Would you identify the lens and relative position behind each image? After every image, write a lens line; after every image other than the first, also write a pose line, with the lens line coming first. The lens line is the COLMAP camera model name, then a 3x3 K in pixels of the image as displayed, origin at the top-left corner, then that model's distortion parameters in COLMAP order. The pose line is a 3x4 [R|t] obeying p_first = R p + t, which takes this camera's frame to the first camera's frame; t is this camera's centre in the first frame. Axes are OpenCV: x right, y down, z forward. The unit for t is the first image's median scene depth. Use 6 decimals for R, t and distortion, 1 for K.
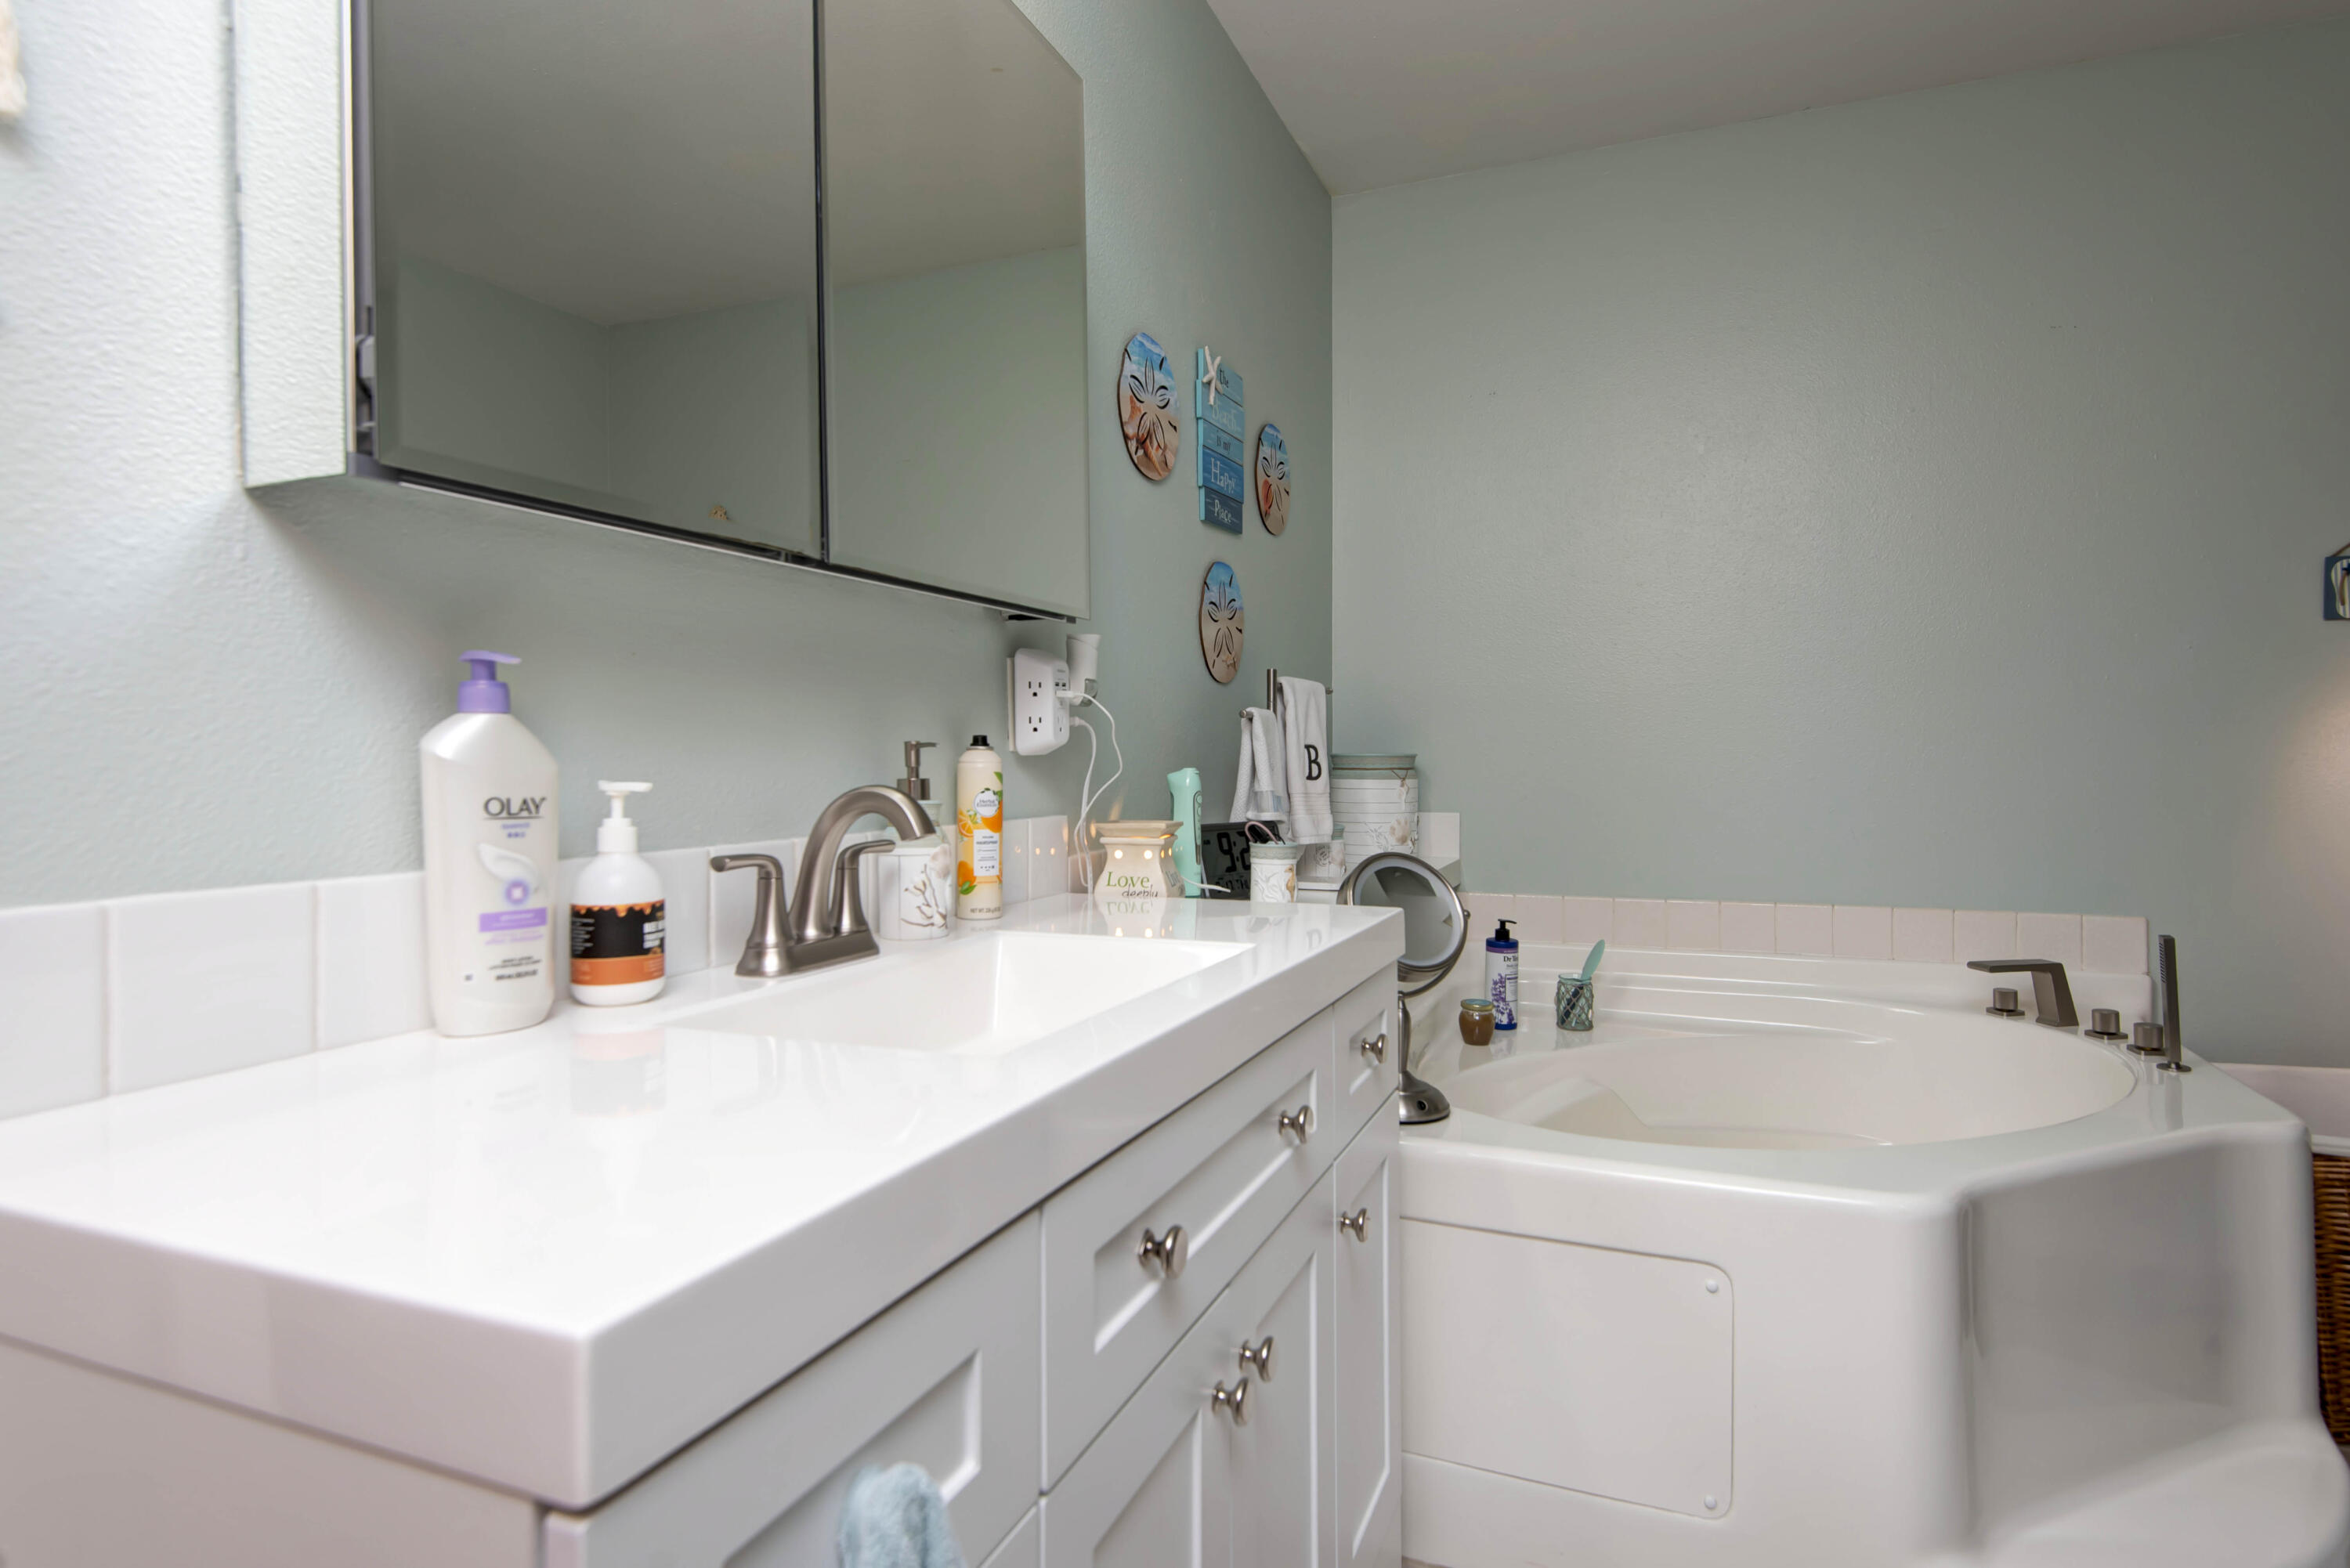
lens RADIAL K [[1172.6, 0, 1144.0], [0, 1172.6, 780.5], [0, 0, 1]] dist [0.039129, -0.027658]
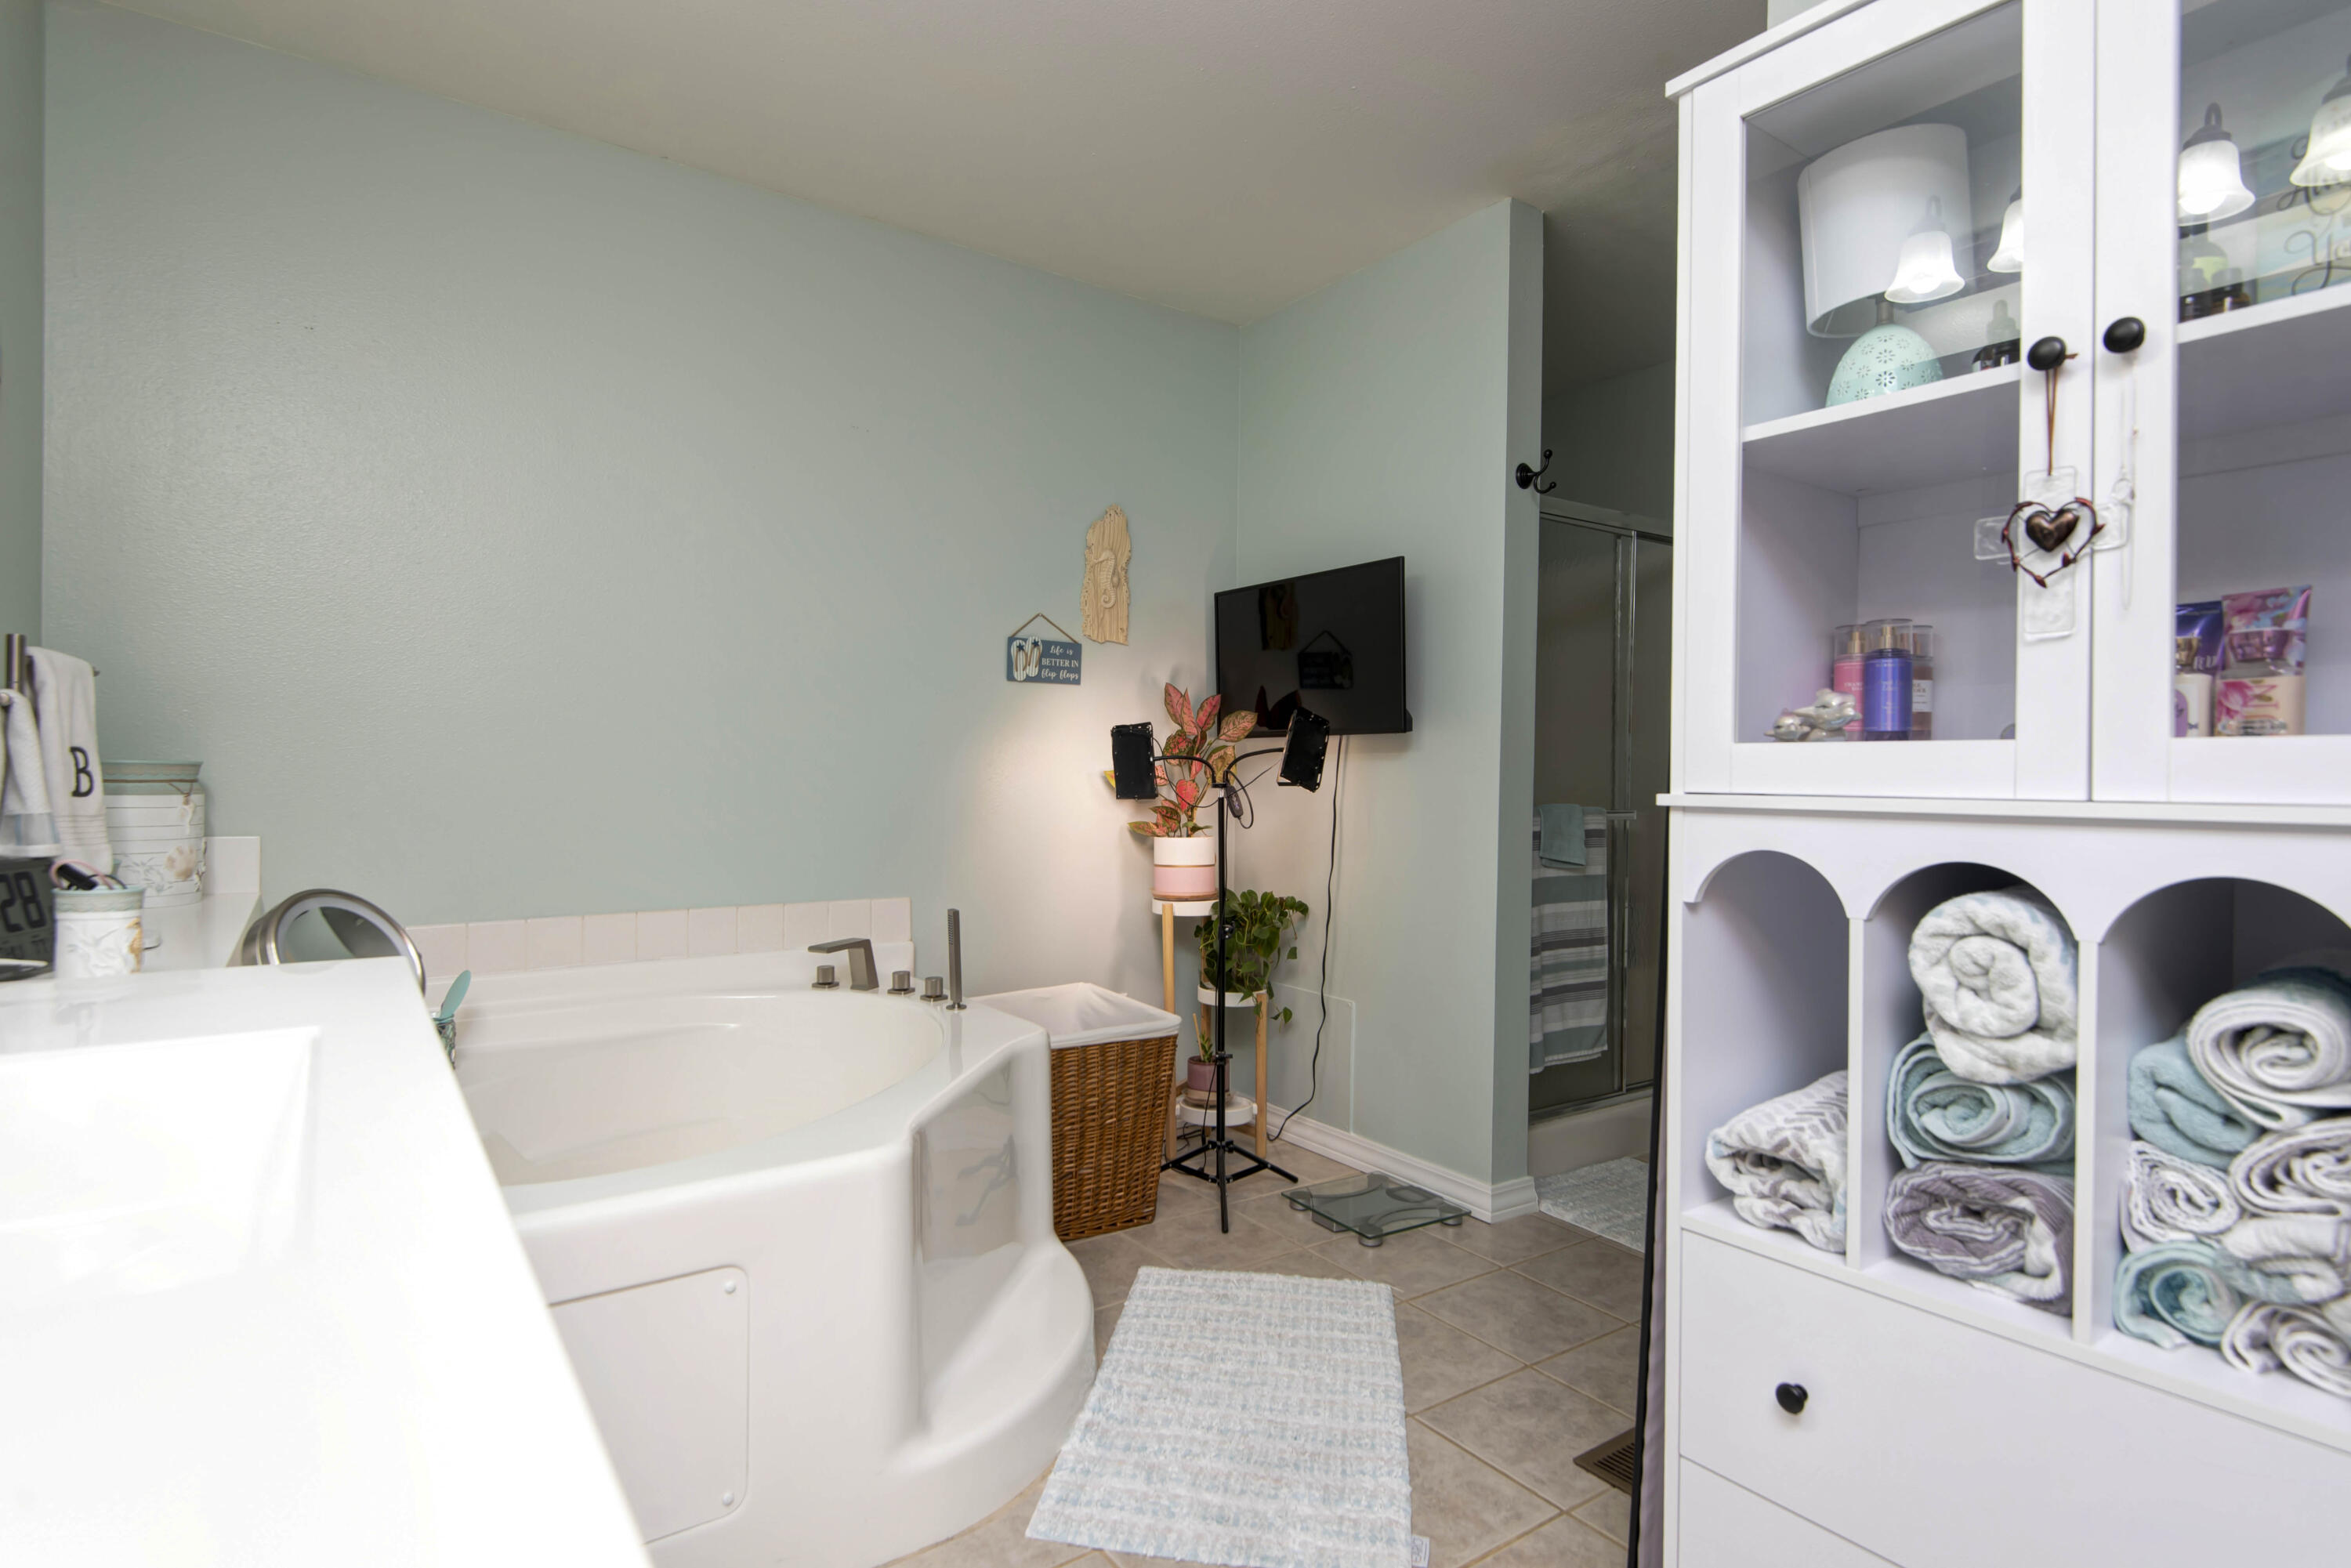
lens RADIAL K [[1173.1, 0, 1144.5], [0, 1173.1, 780.5], [0, 0, 1]] dist [0.039129, -0.027658]
pose [[0.556209, 0.004645, 0.831030, -0.097098], [0.003895, 0.999959, -0.008196, -0.001859], [-0.831034, 0.007795, 0.556168, 0.068931]]
